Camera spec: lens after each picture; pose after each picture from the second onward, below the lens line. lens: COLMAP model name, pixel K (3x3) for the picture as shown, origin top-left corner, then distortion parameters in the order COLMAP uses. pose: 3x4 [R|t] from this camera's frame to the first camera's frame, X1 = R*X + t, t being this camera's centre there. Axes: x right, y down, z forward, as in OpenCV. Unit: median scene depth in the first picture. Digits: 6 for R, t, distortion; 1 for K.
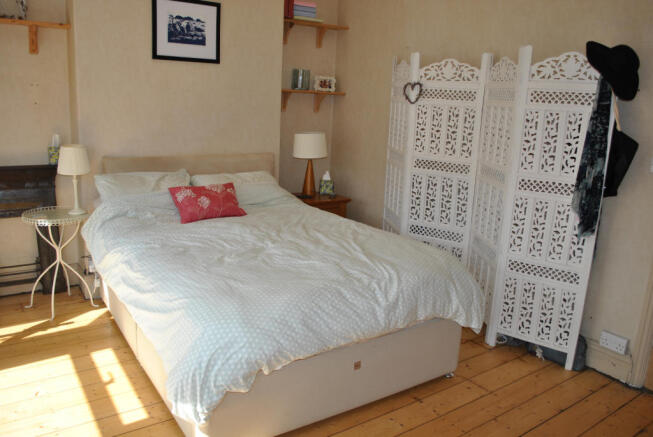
lens RADIAL K [[528.3, 0, 326.5], [0, 528.3, 218.5], [0, 0, 1]] dist [0.002792, -0.004881]
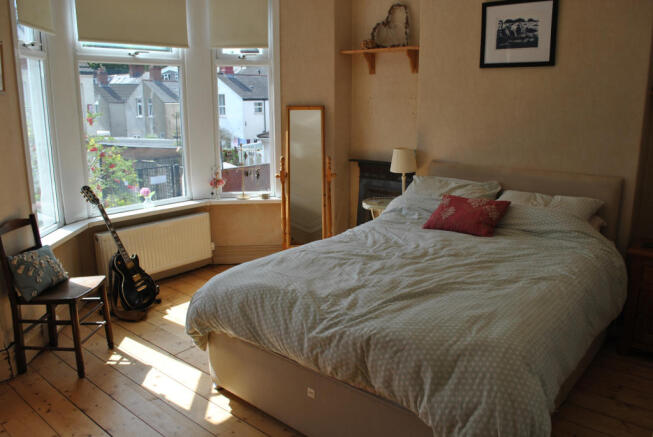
lens RADIAL K [[528.3, 0, 326.5], [0, 528.3, 218.5], [0, 0, 1]] dist [0.002792, -0.004881]
pose [[0.278716, 0.178928, -0.943558, 0.608079], [-0.215969, 0.969003, 0.119959, -0.087572], [0.935775, 0.170345, 0.308719, 0.489711]]
